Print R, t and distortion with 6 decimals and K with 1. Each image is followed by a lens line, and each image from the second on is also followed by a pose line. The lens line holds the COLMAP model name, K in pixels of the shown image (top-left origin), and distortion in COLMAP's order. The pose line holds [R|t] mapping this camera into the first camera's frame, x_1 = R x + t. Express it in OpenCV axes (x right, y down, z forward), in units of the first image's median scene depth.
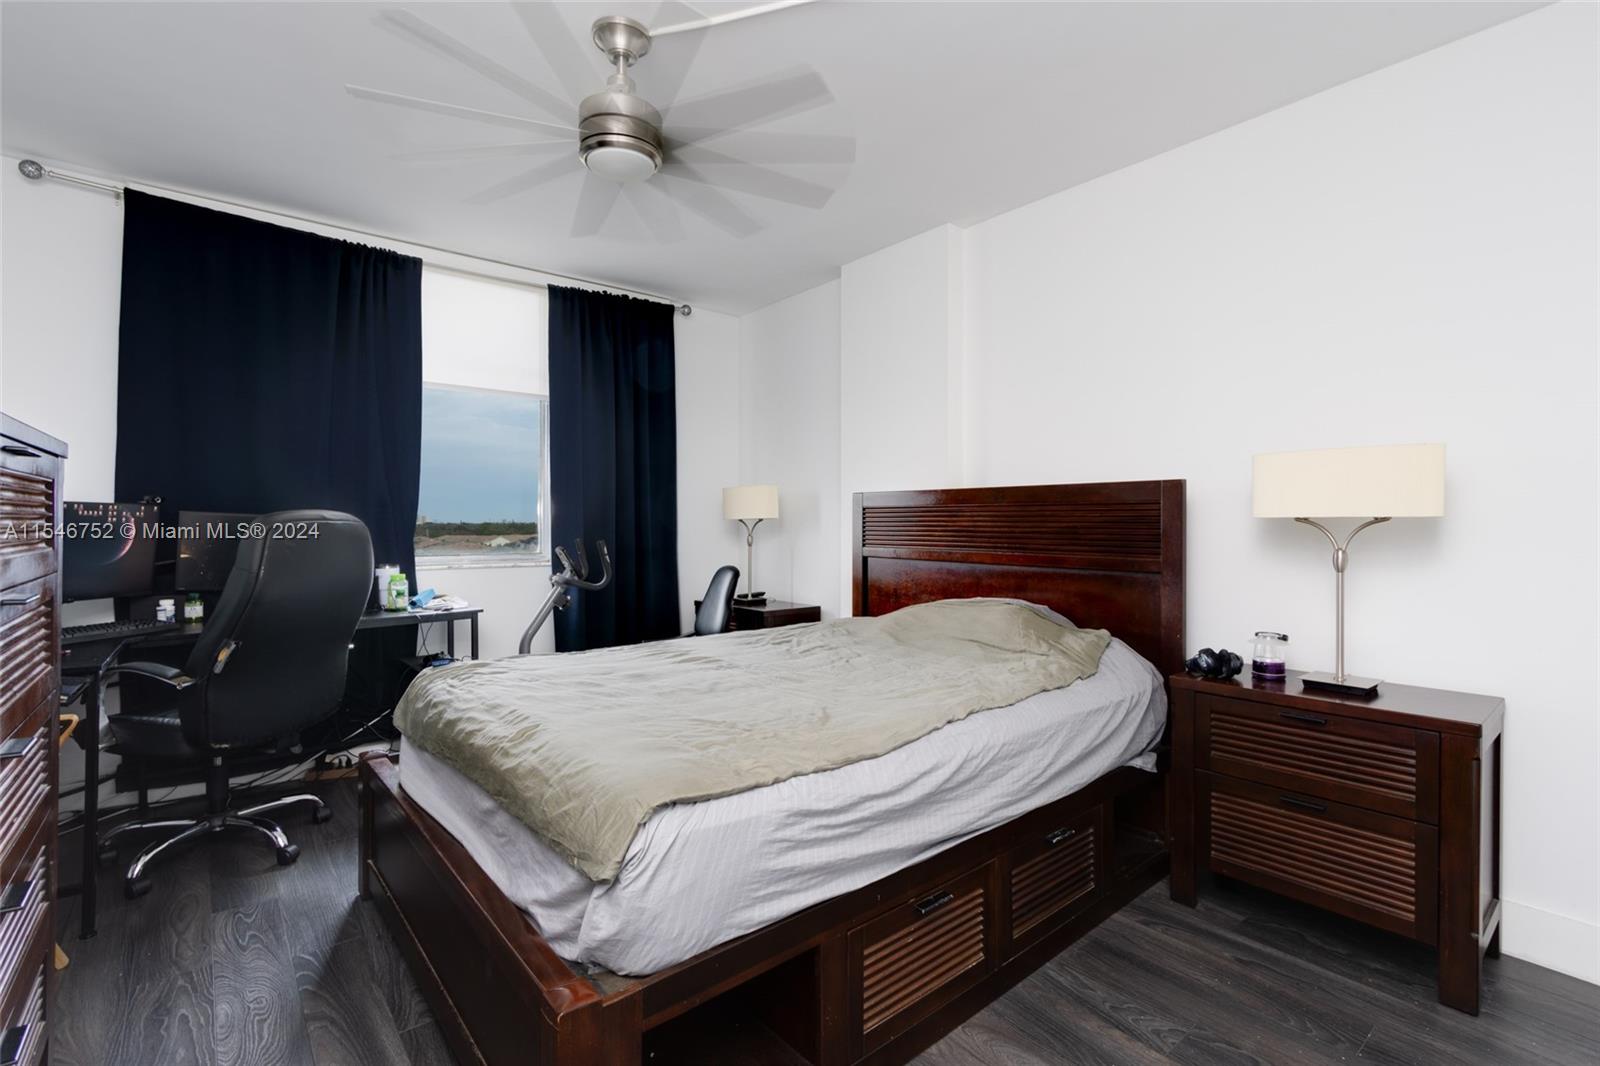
lens RADIAL K [[736.6, 0, 799.3], [0, 736.6, 524.3], [0, 0, 1]] dist [0.002543, -0.000241]
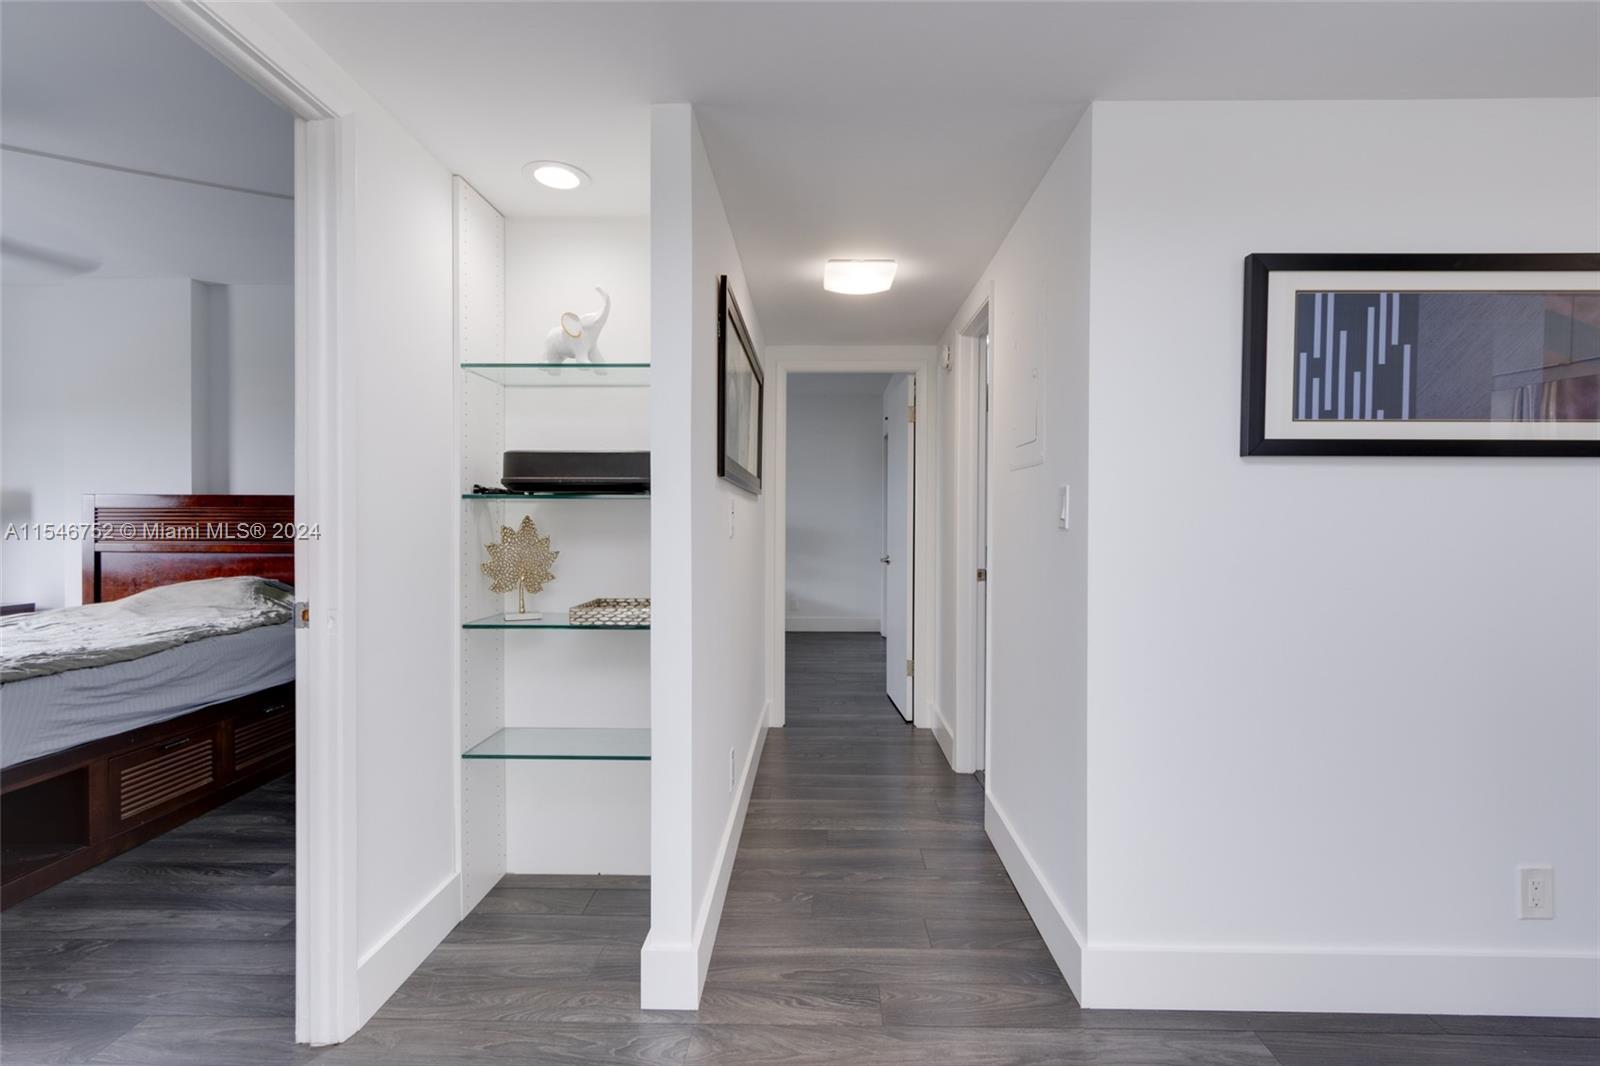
lens RADIAL K [[736.6, 0, 799.3], [0, 736.6, 524.3], [0, 0, 1]] dist [0.002543, -0.000241]
pose [[0.639615, -0.002526, 0.768691, -0.118801], [-0.000743, 0.999992, 0.003904, -0.004035], [-0.768695, -0.003069, 0.639608, -0.702651]]
